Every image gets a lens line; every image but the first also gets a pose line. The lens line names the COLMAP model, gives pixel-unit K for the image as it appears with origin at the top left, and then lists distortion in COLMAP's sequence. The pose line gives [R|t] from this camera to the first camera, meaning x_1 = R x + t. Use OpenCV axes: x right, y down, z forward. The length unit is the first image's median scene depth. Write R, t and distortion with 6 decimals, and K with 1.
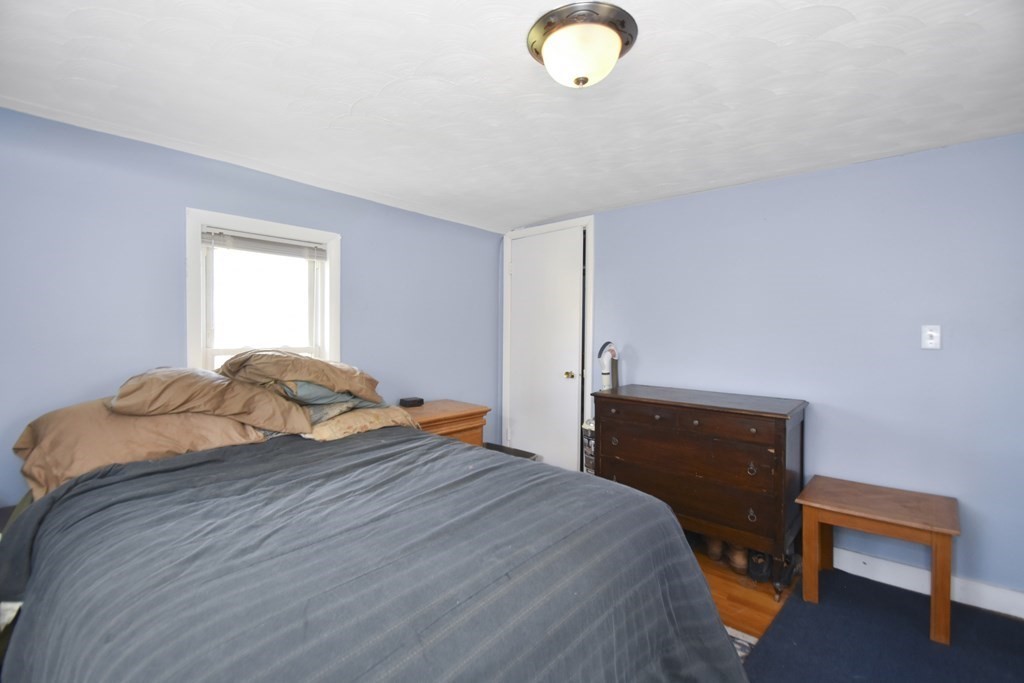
lens RADIAL K [[452.4, 0, 511.2], [0, 452.4, 339.0], [0, 0, 1]] dist [0.000160, -0.000003]
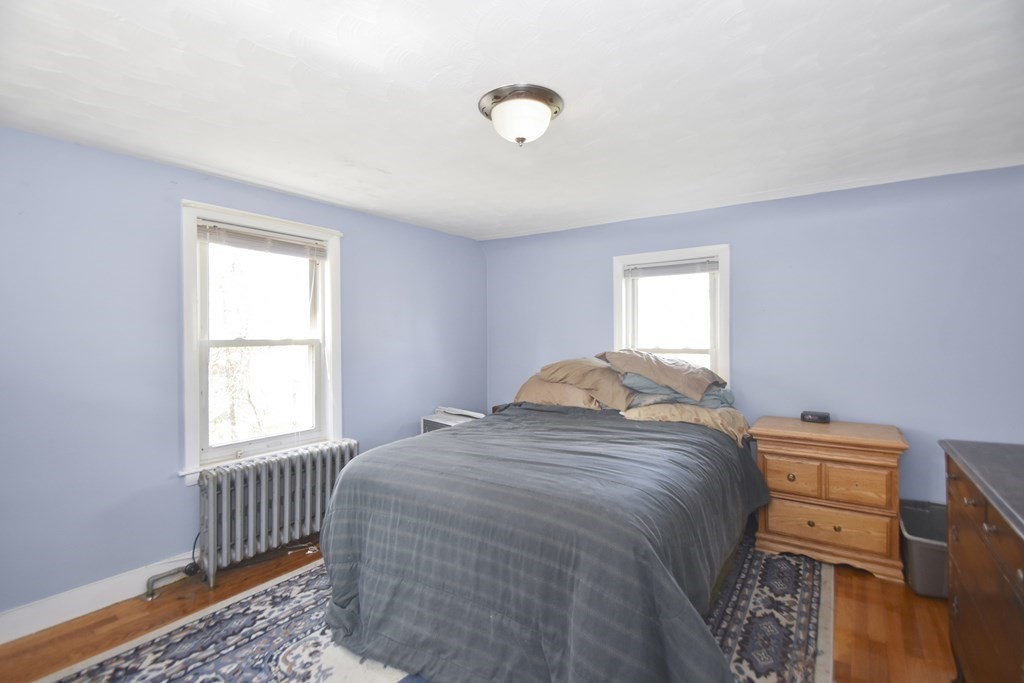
lens RADIAL K [[460.3, 0, 509.9], [0, 460.3, 336.7], [0, 0, 1]] dist [-0.000594, -0.007063]
pose [[0.117438, -0.006112, -0.993061, 0.892712], [-0.004368, 0.999968, -0.006671, -0.004488], [0.993071, 0.005121, 0.117408, 0.508041]]
